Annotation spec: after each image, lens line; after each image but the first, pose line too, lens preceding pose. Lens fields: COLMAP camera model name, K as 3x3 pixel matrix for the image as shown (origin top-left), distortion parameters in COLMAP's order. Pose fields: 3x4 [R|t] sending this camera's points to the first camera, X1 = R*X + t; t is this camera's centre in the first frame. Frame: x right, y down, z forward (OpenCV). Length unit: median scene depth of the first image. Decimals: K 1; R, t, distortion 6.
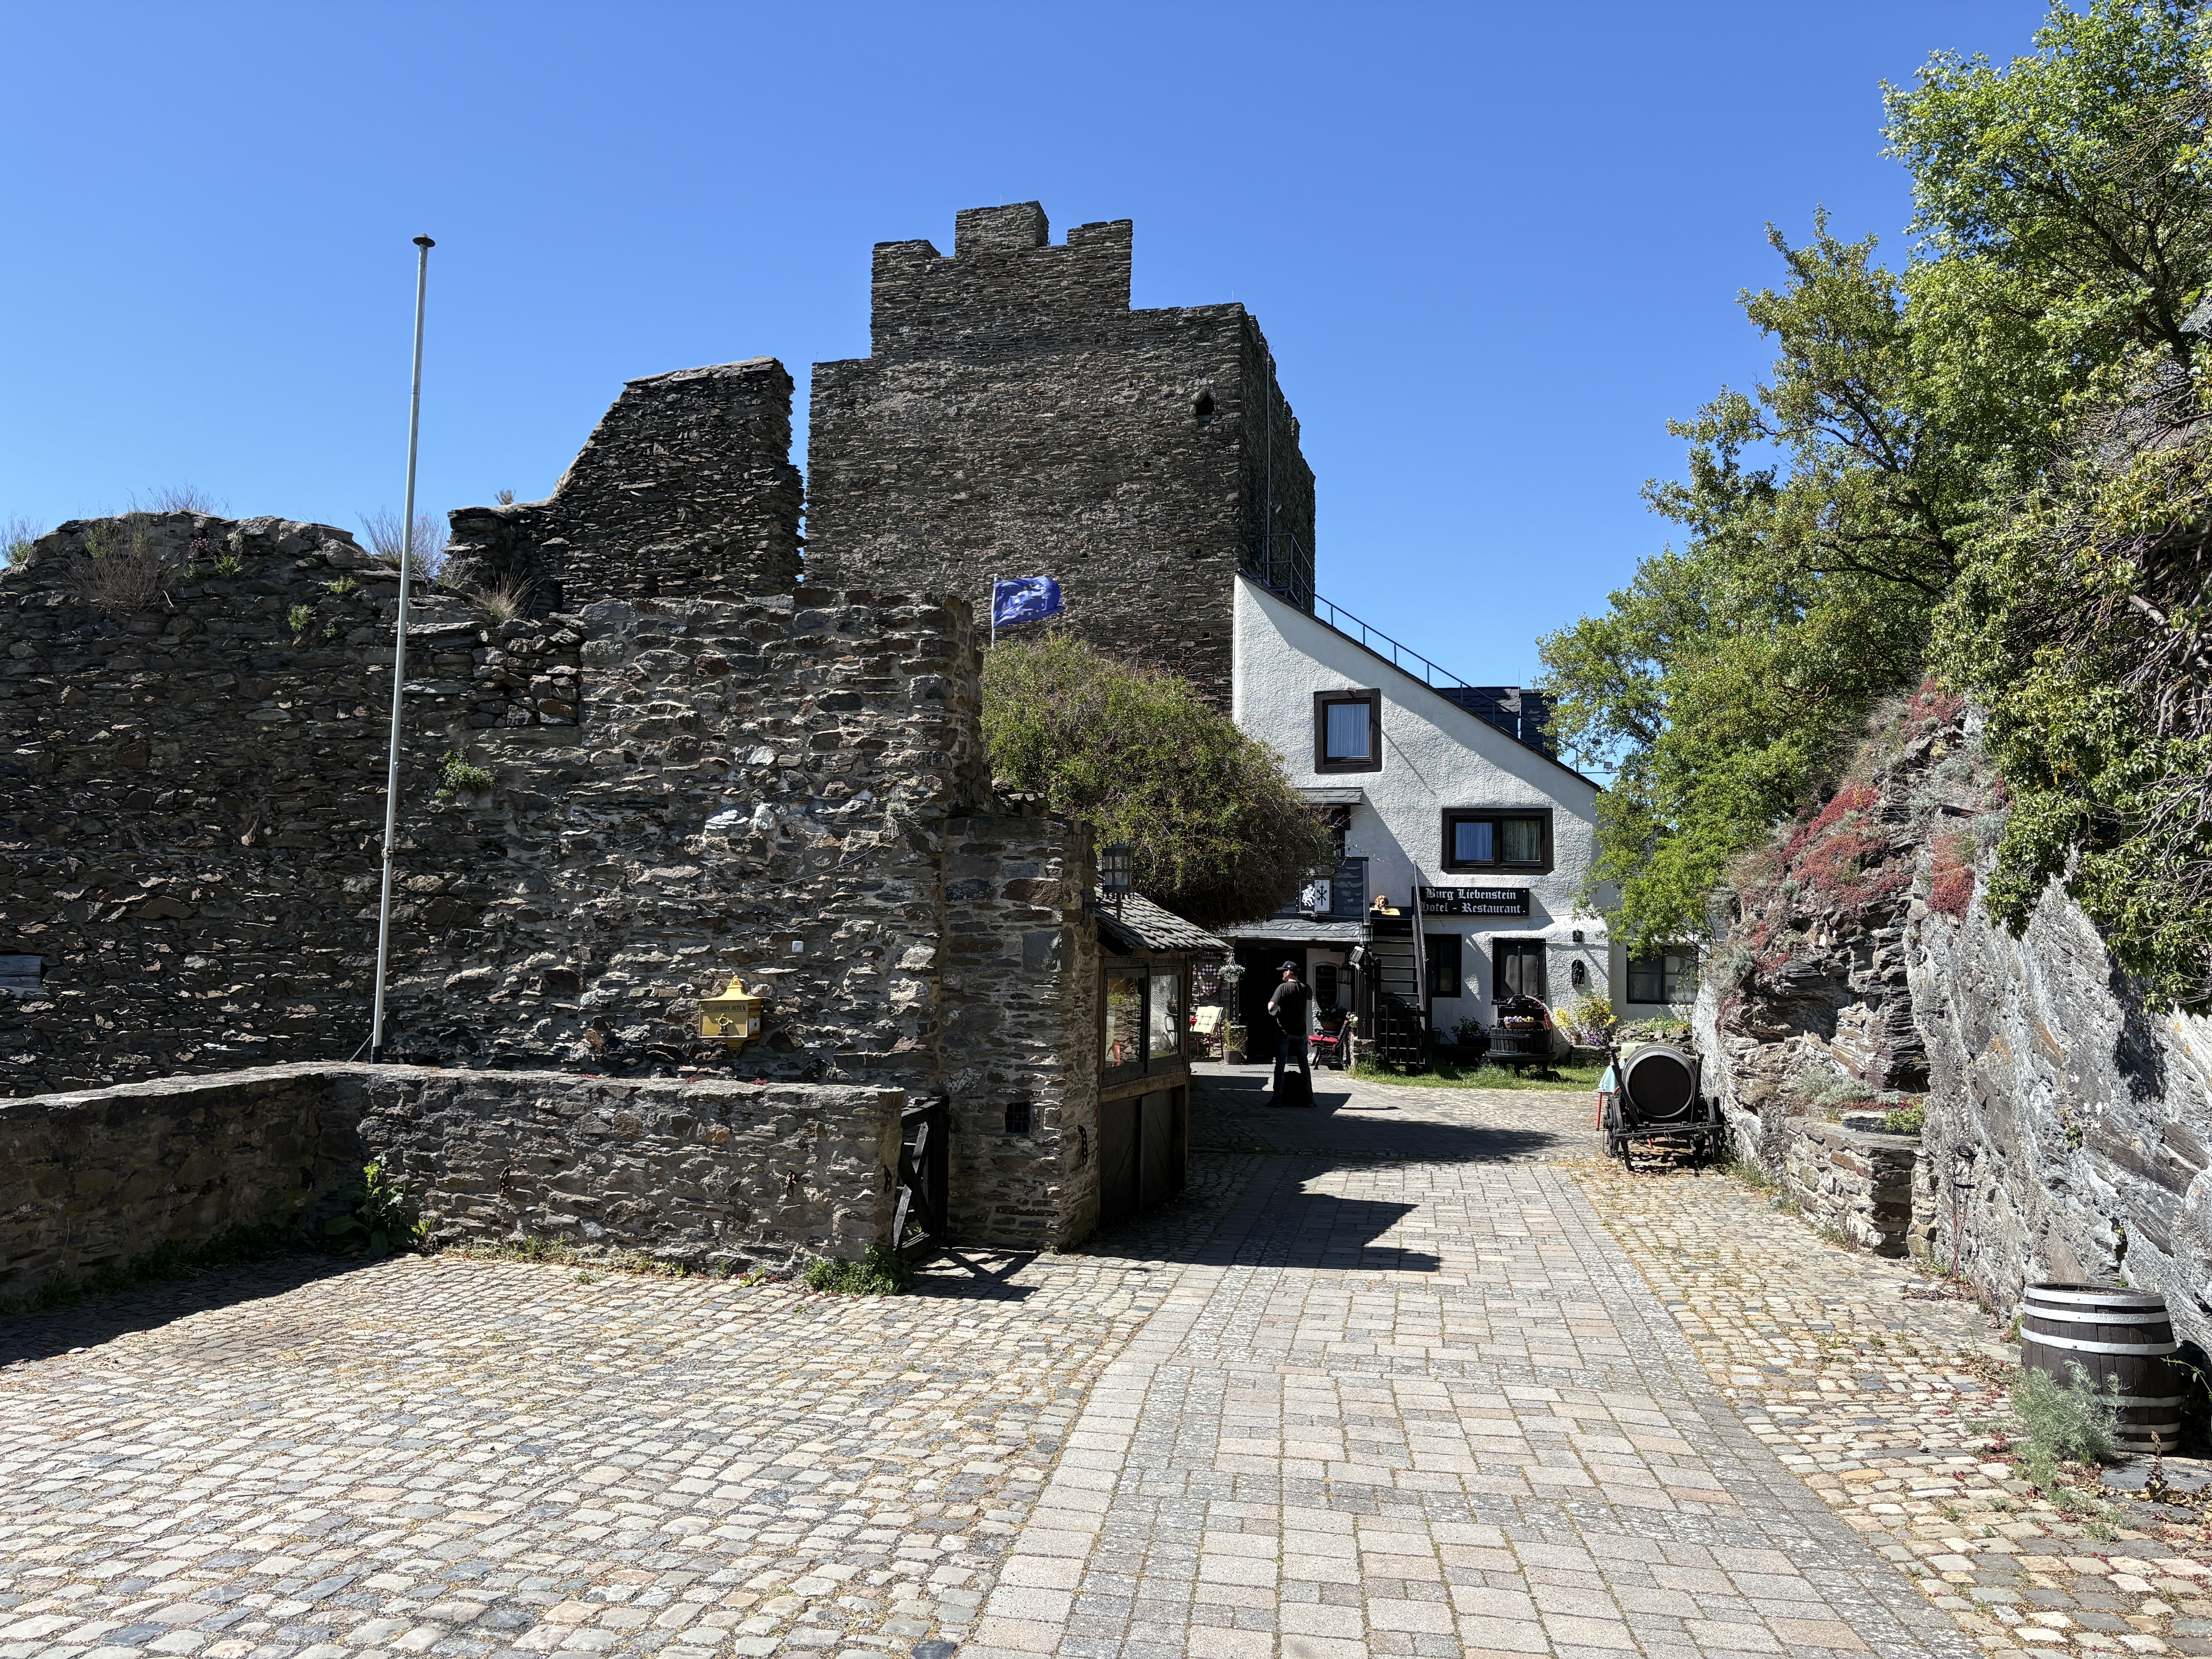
lens RADIAL K [[1634.9, 0, 1112.4], [0, 1634.9, 824.8], [0, 0, 1]] dist [0.063611, -0.132256]
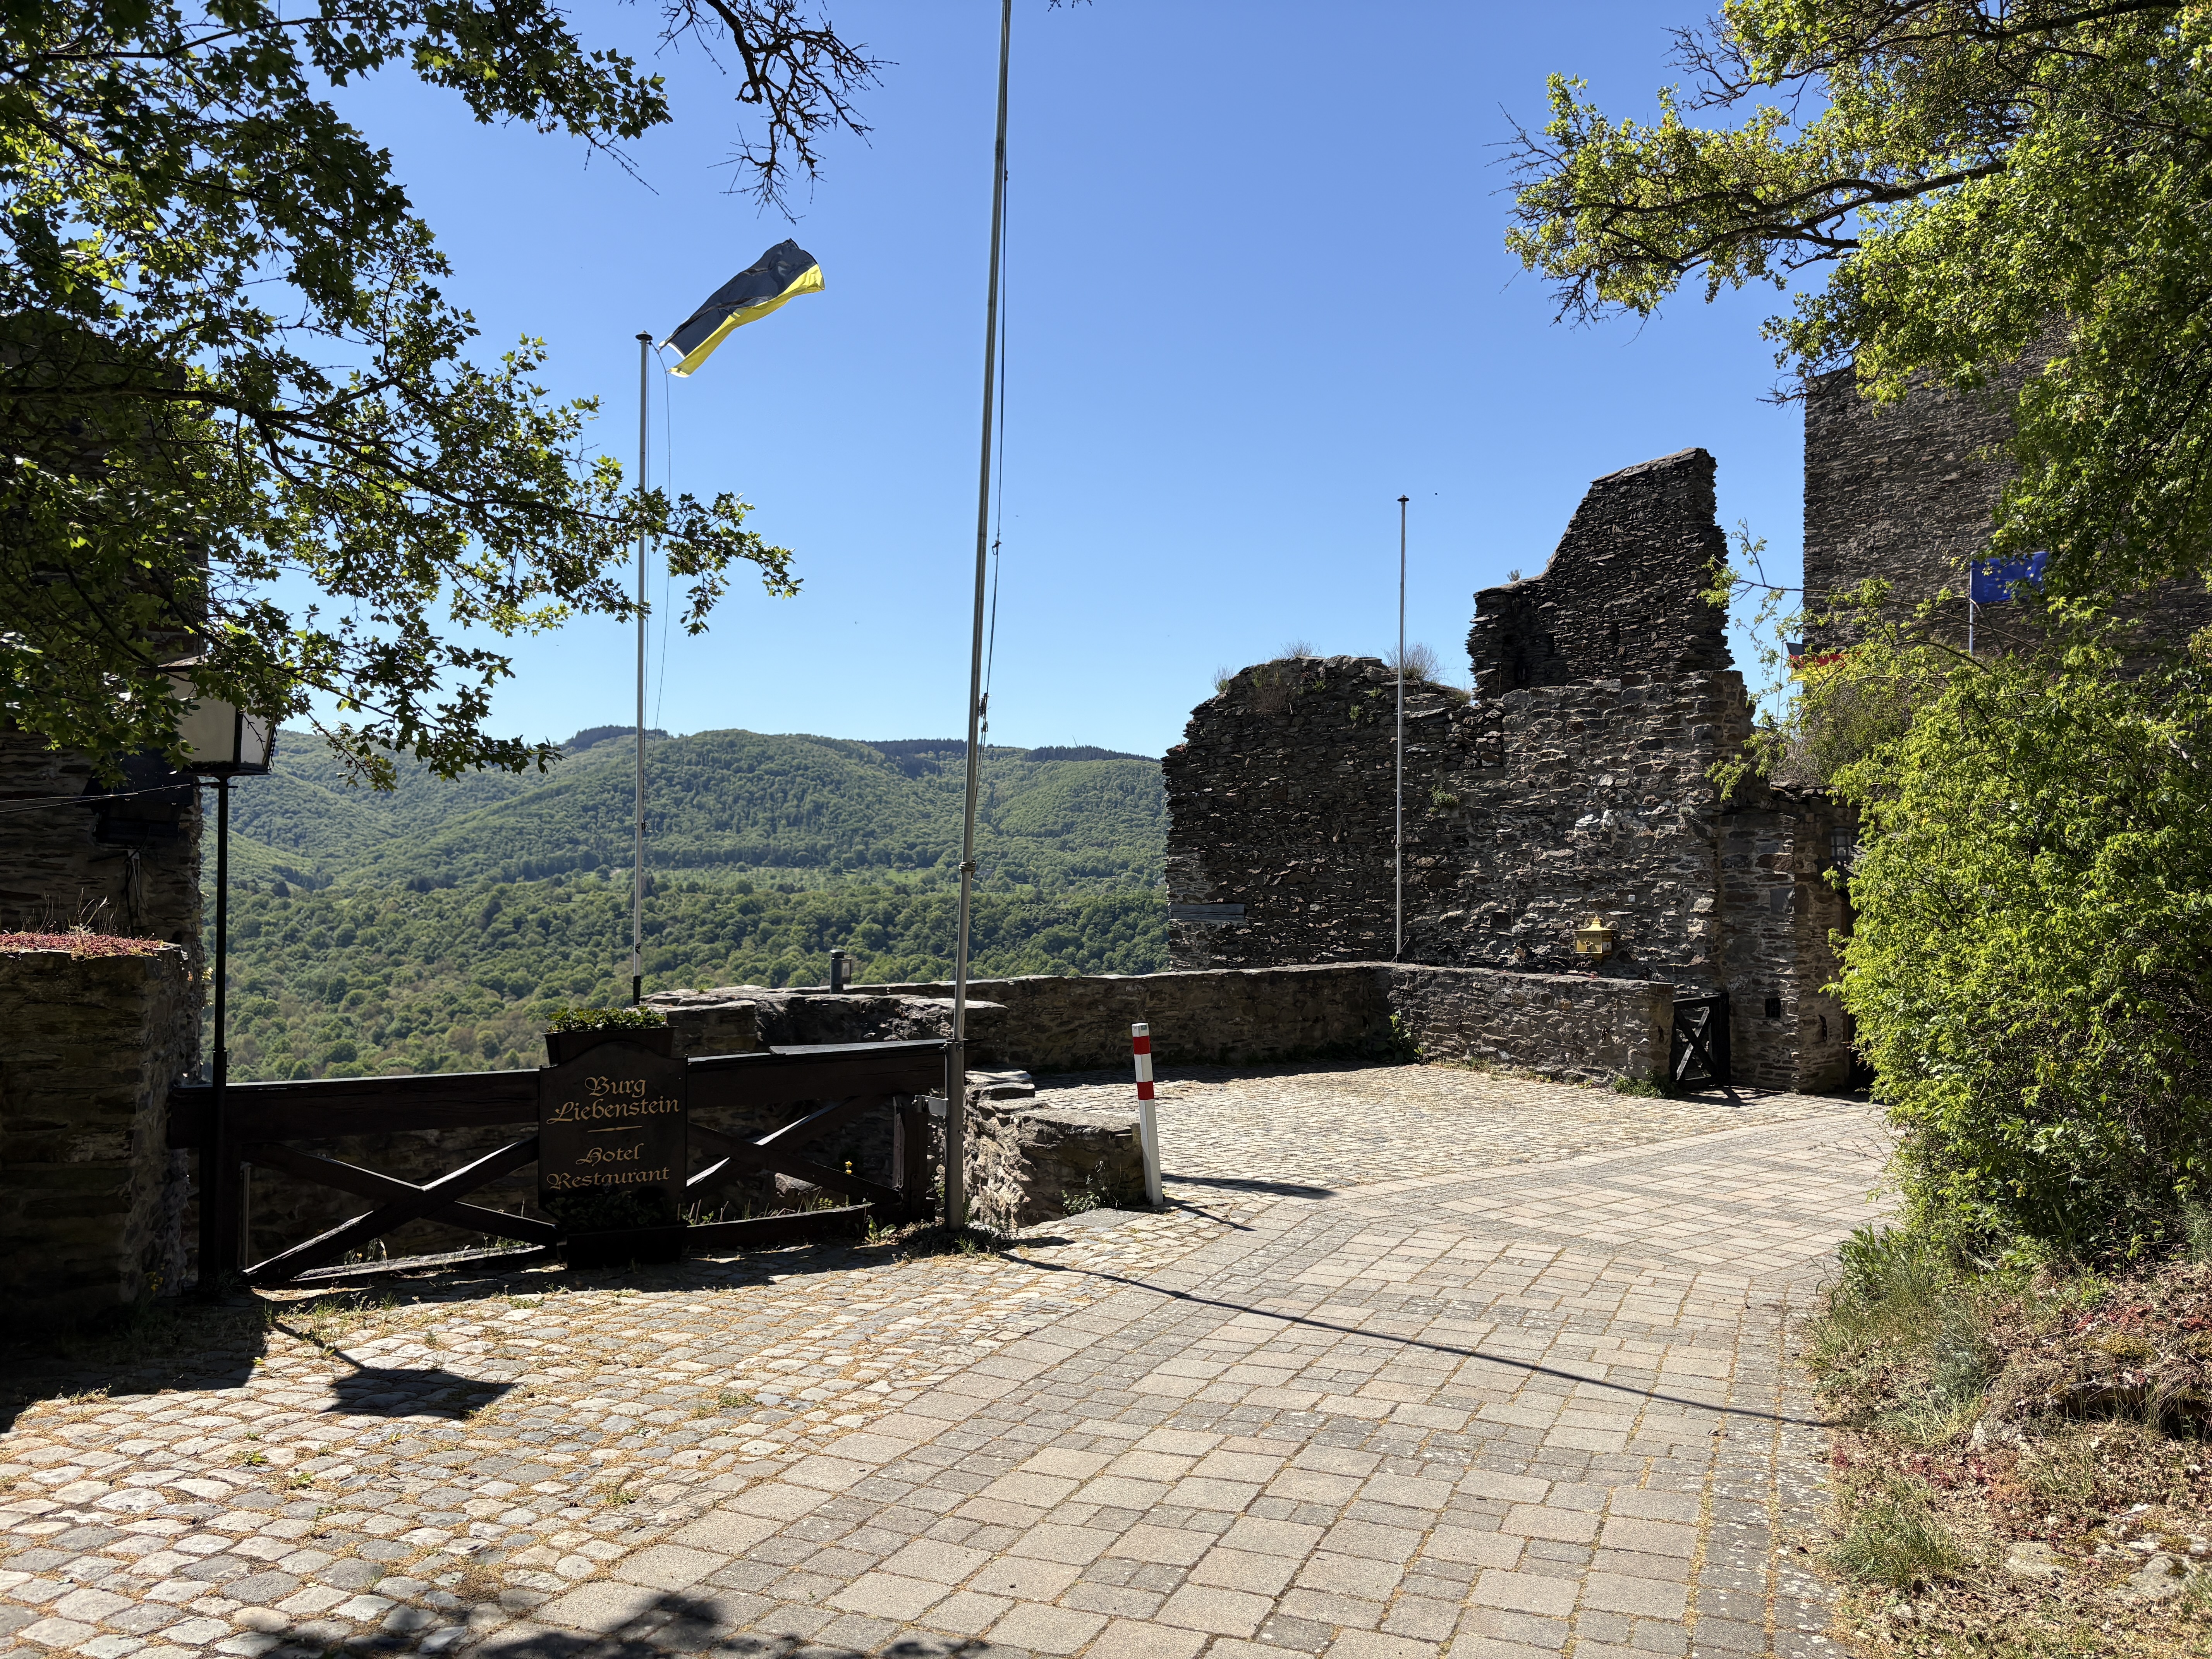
lens RADIAL K [[1634.9, 0, 1112.4], [0, 1634.9, 824.8], [0, 0, 1]] dist [0.063611, -0.132256]
pose [[0.784217, -0.032710, -0.619624, 0.408376], [0.051308, 0.998608, 0.012220, -0.043240], [0.618362, -0.041374, 0.784804, -0.576983]]
